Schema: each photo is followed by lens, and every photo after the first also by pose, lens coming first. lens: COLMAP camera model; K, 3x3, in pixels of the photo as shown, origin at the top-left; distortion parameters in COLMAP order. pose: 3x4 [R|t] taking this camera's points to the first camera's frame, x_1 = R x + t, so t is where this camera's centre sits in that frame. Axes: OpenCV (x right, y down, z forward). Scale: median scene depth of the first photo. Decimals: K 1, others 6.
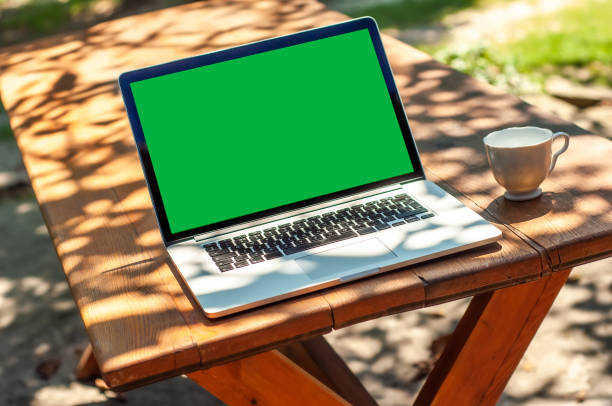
lens RADIAL K [[1450.0, 0, 310.0], [0, 1450.0, 200.9], [0, 0, 1]] dist [-0.078684, 0.000000]
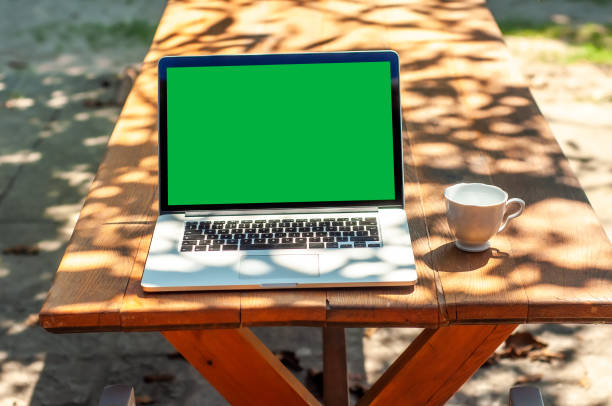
lens RADIAL K [[1450.0, 0, 303.8], [0, 1450.0, 205.4], [0, 0, 1]] dist [-0.078684, 0.000000]
pose [[0.946403, 0.234649, -0.221948, 0.262985], [-0.216969, 0.970909, 0.101293, -0.117422], [0.239260, -0.047708, 0.969783, -0.092038]]
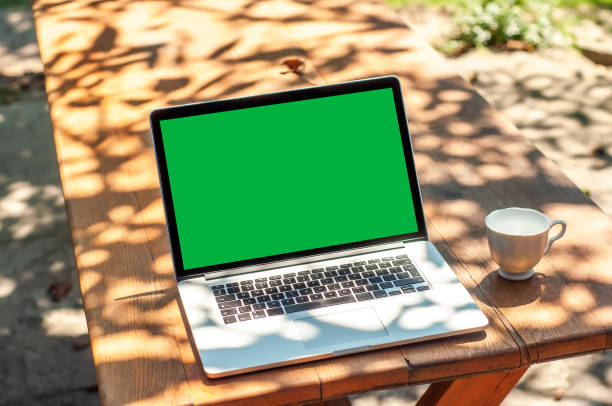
lens RADIAL K [[1450.0, 0, 302.4], [0, 1450.0, 197.5], [0, 0, 1]] dist [-0.078684, 0.000000]
pose [[0.992701, 0.119842, -0.013504, -0.000780], [-0.117628, 0.986854, 0.110826, -0.158739], [0.026608, -0.108428, 0.993748, -0.054260]]
